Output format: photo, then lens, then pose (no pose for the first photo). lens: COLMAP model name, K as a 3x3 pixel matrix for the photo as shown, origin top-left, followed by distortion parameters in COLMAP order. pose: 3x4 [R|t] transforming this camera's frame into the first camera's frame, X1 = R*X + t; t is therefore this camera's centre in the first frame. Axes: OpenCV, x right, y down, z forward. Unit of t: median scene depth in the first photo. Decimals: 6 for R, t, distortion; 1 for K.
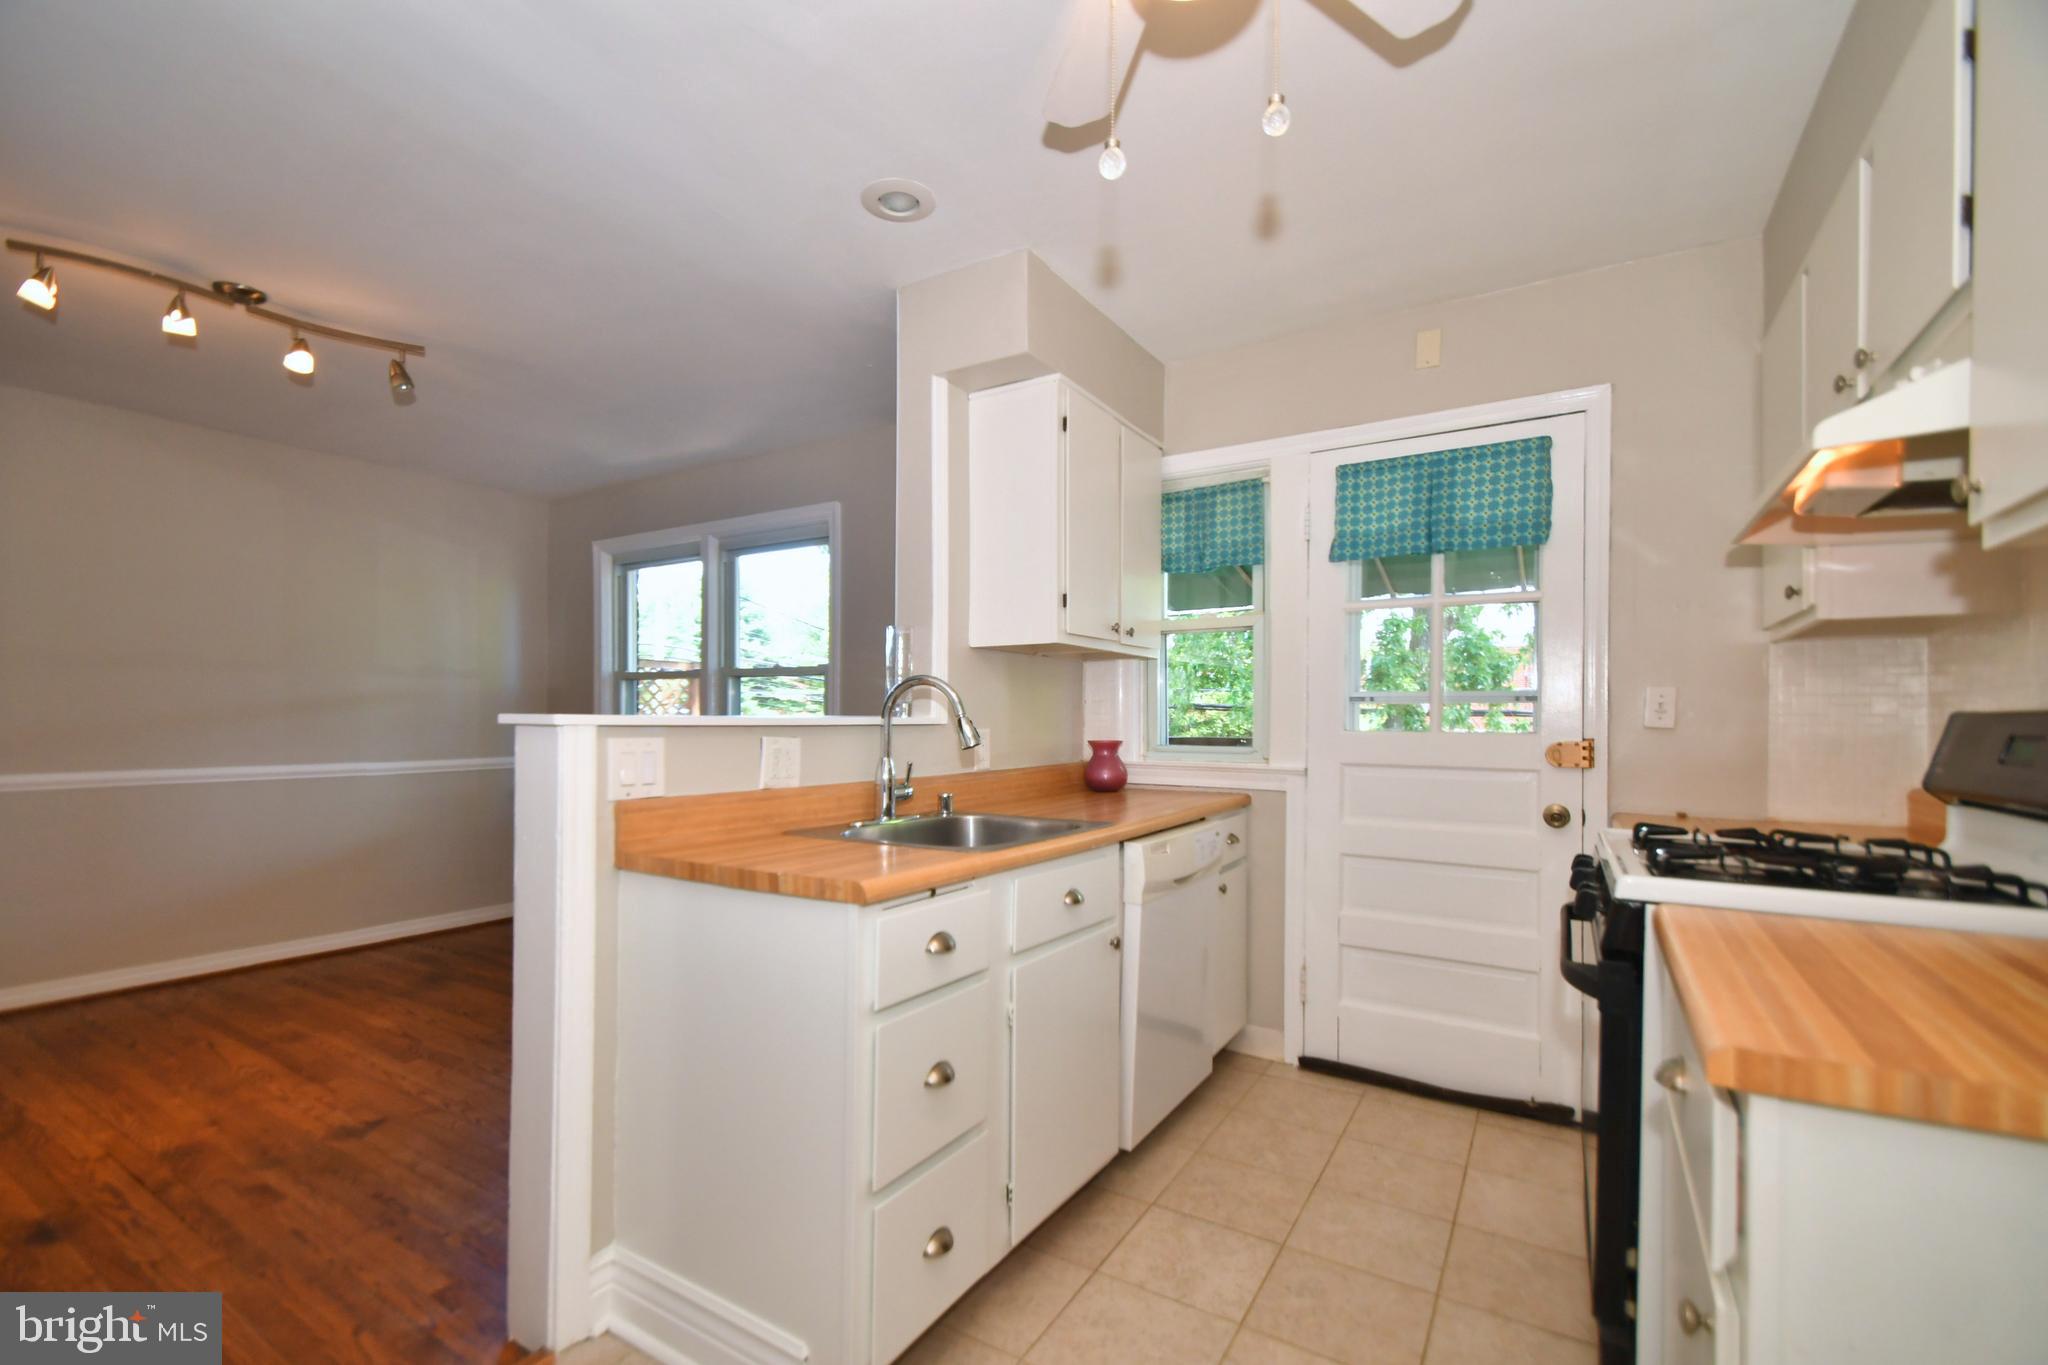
lens RADIAL K [[889.4, 0, 999.4], [0, 889.4, 721.8], [0, 0, 1]] dist [0.016992, -0.011094]
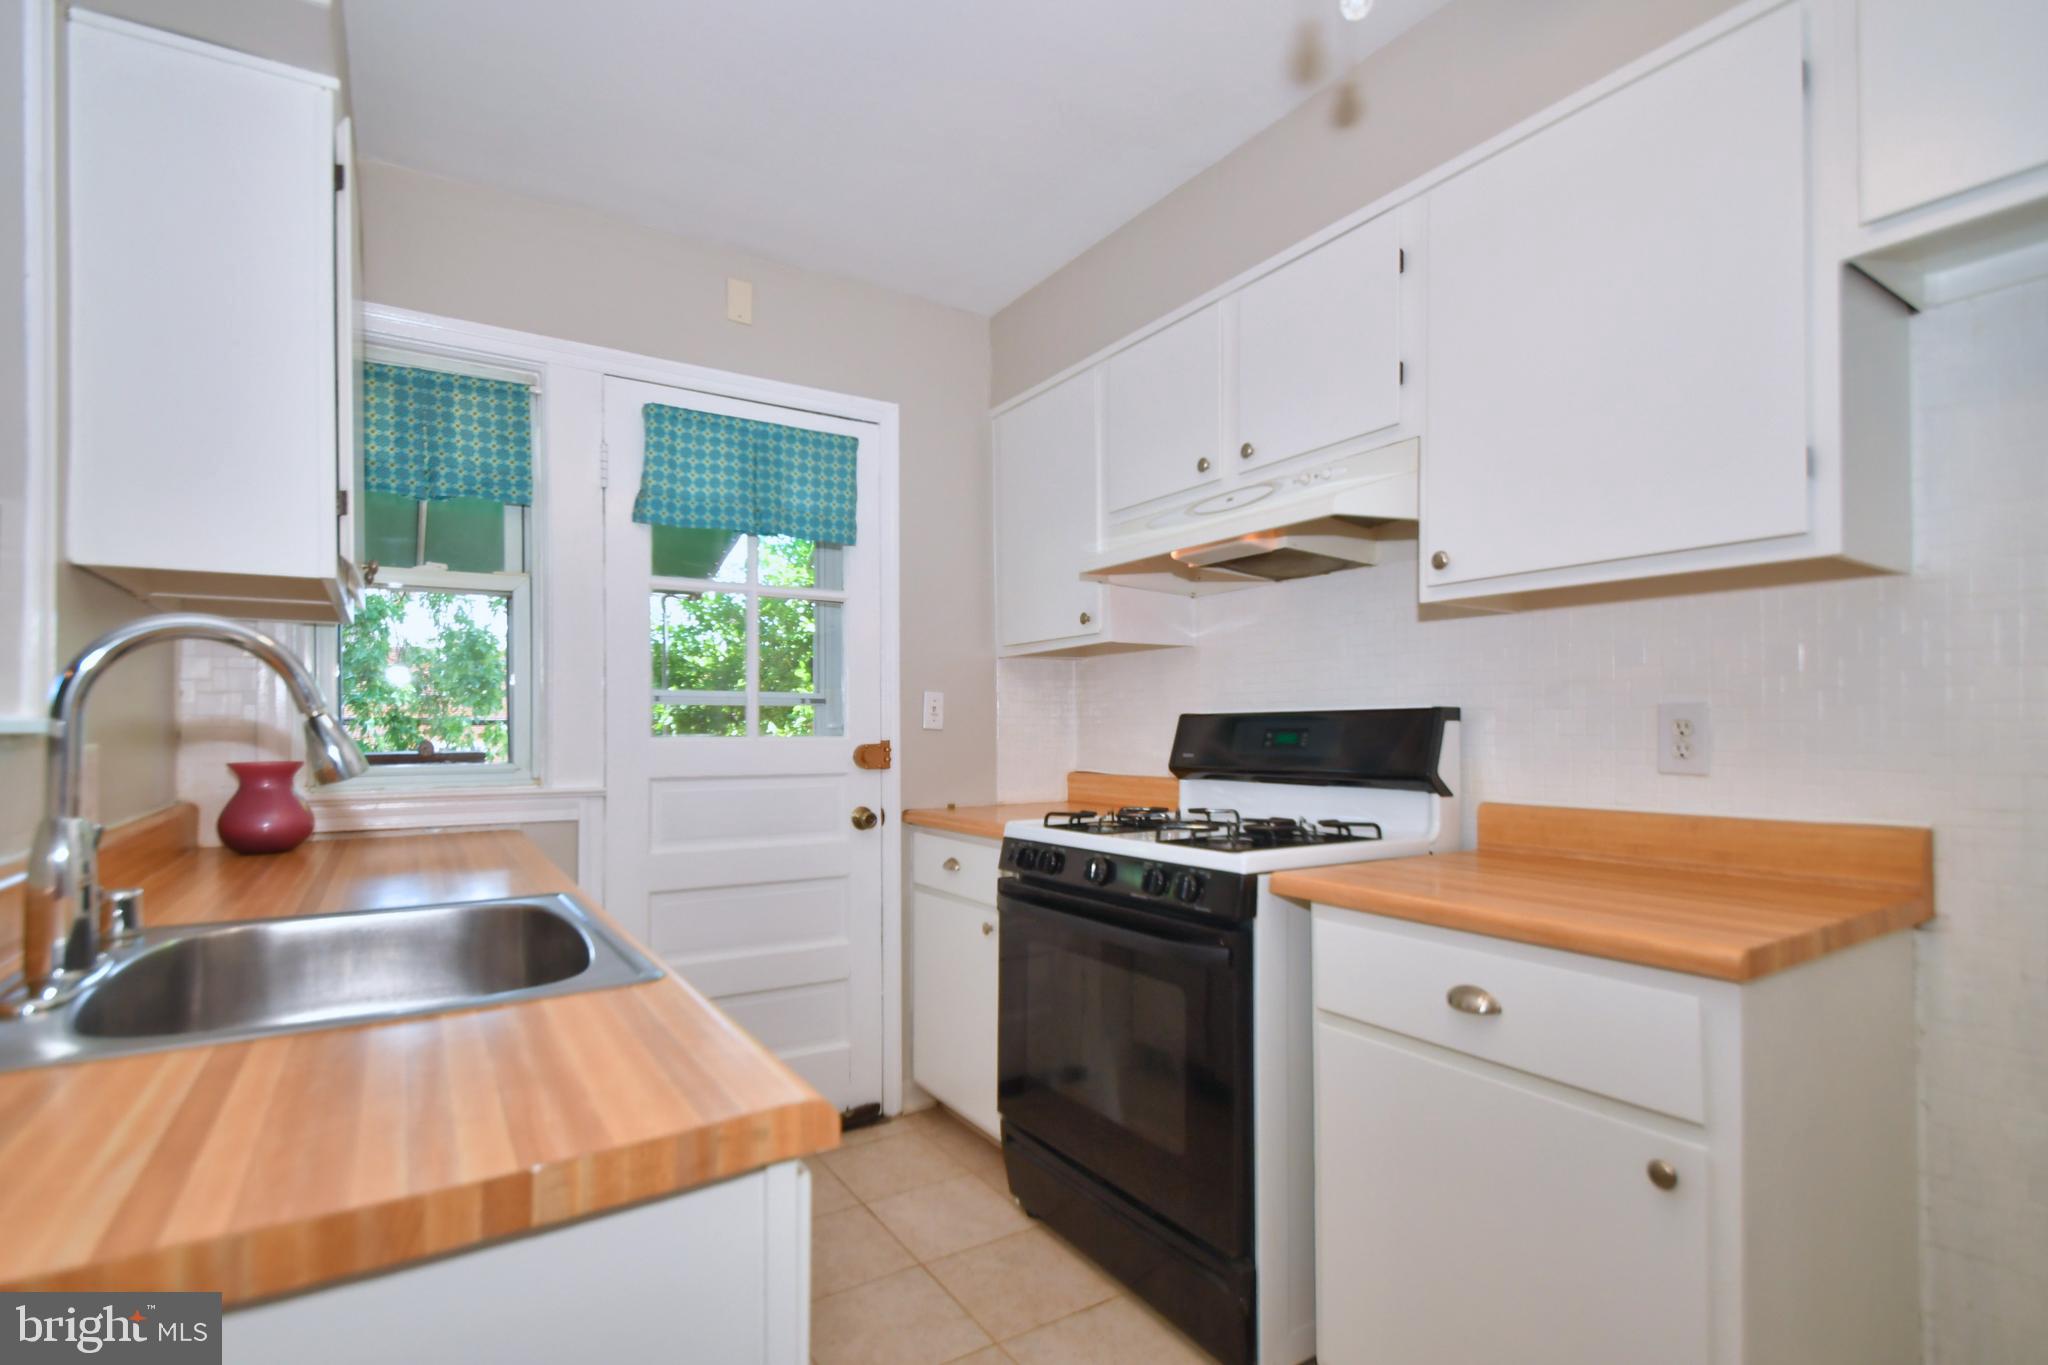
lens RADIAL K [[958.8, 0, 993.1], [0, 958.8, 722.8], [0, 0, 1]] dist [0.011623, -0.000146]
pose [[0.436876, -0.001367, 0.899521, -0.270014], [0.010410, 0.999940, -0.003536, 0.003524], [-0.899462, 0.010909, 0.436864, 0.376421]]
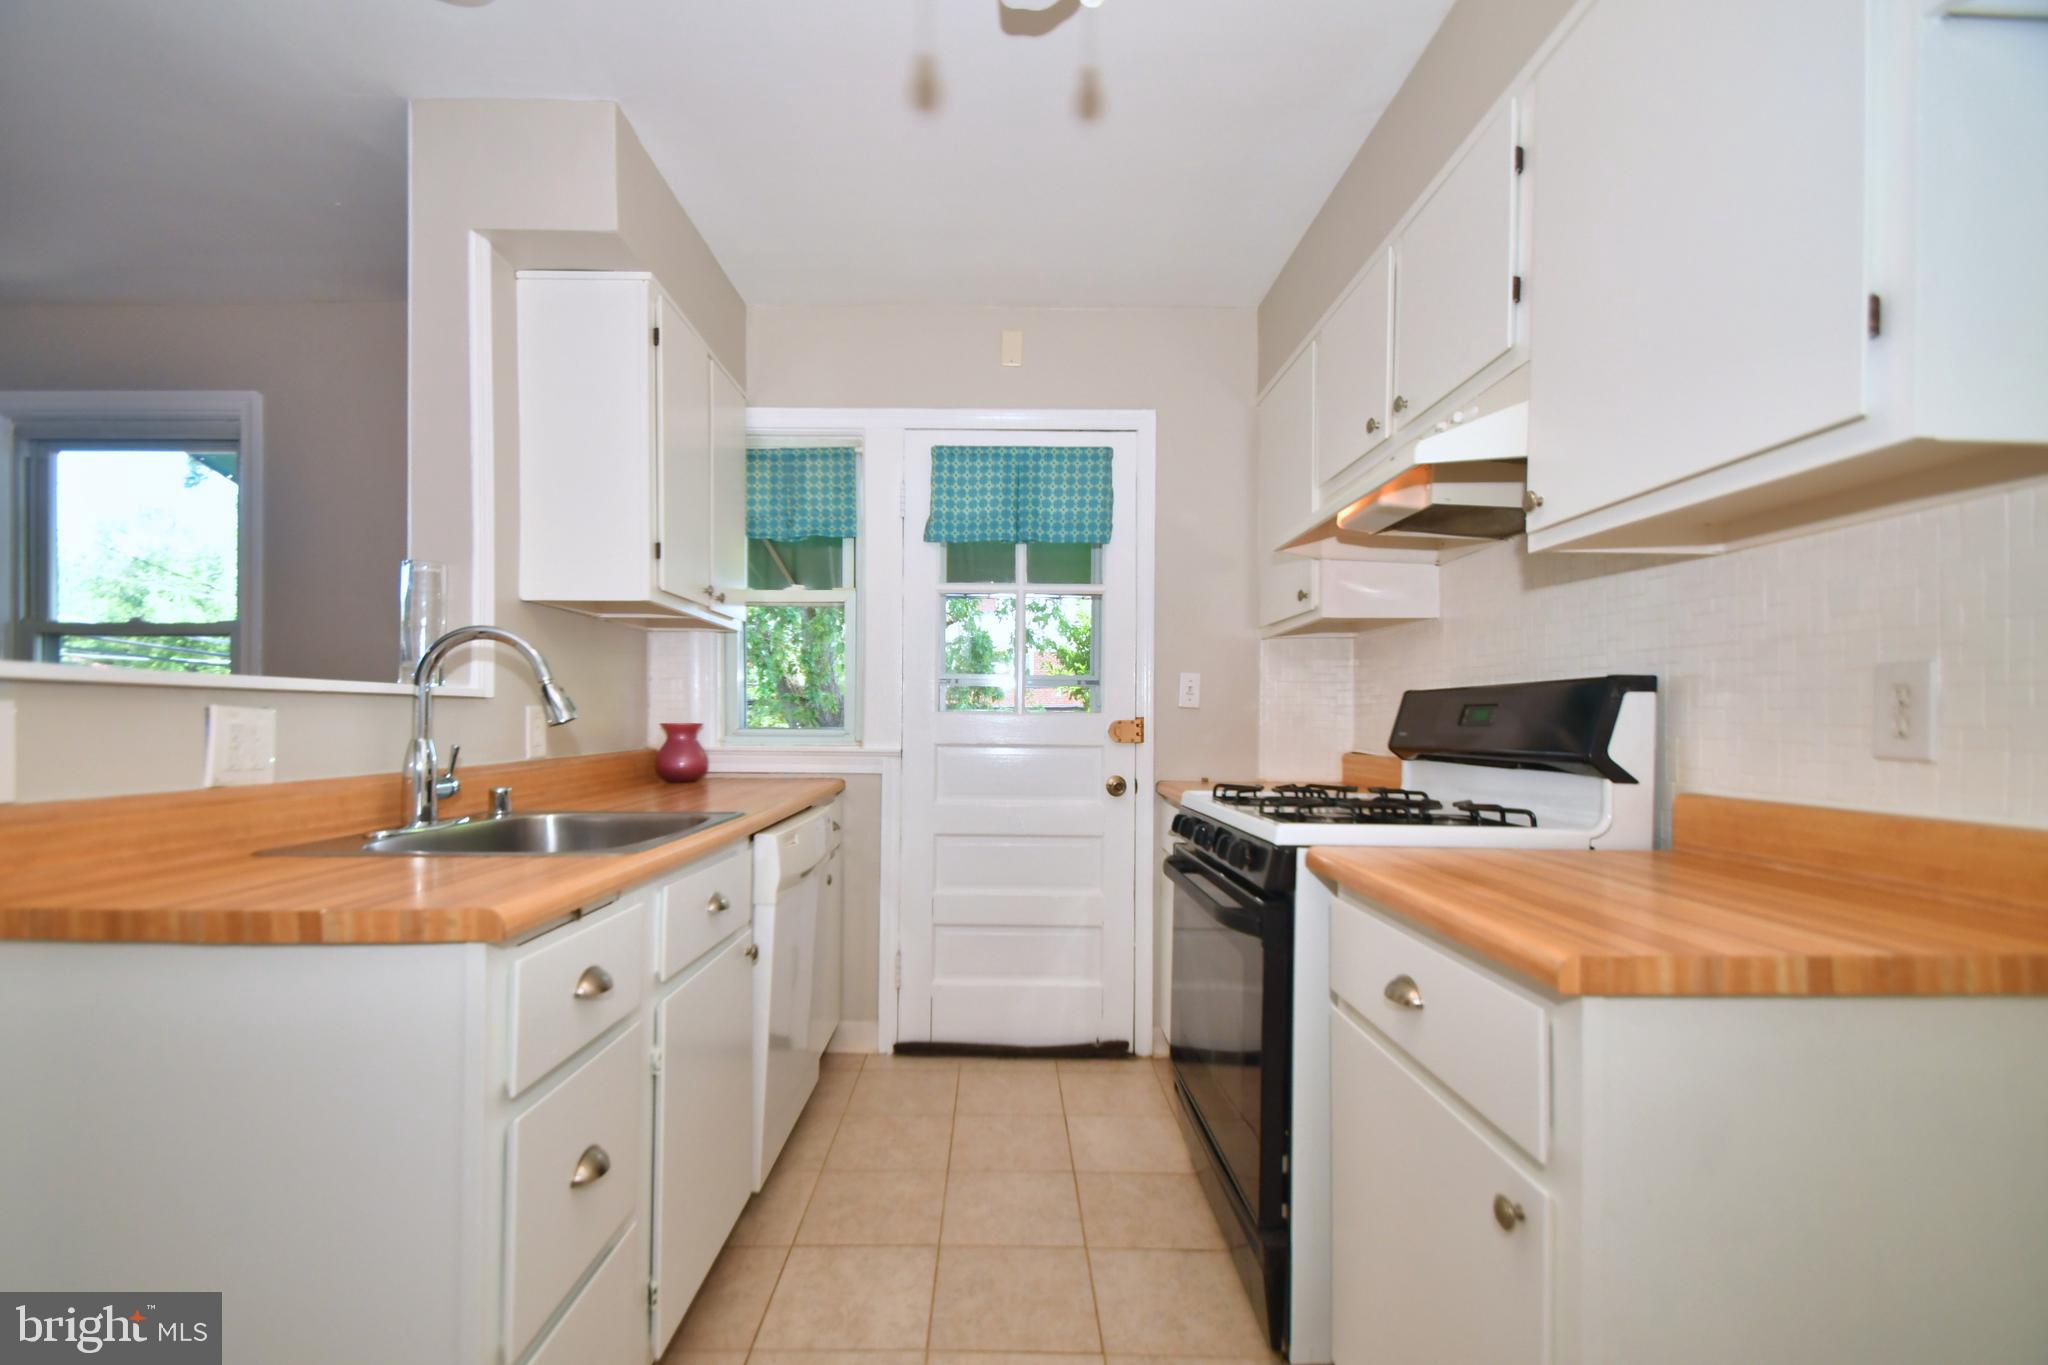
lens RADIAL K [[889.4, 0, 999.4], [0, 889.4, 721.8], [0, 0, 1]] dist [0.016992, -0.011094]
pose [[0.844925, -0.001594, 0.534883, -0.098104], [-0.000137, 0.999995, 0.003197, 0.020019], [-0.534885, -0.002775, 0.844920, 0.122957]]
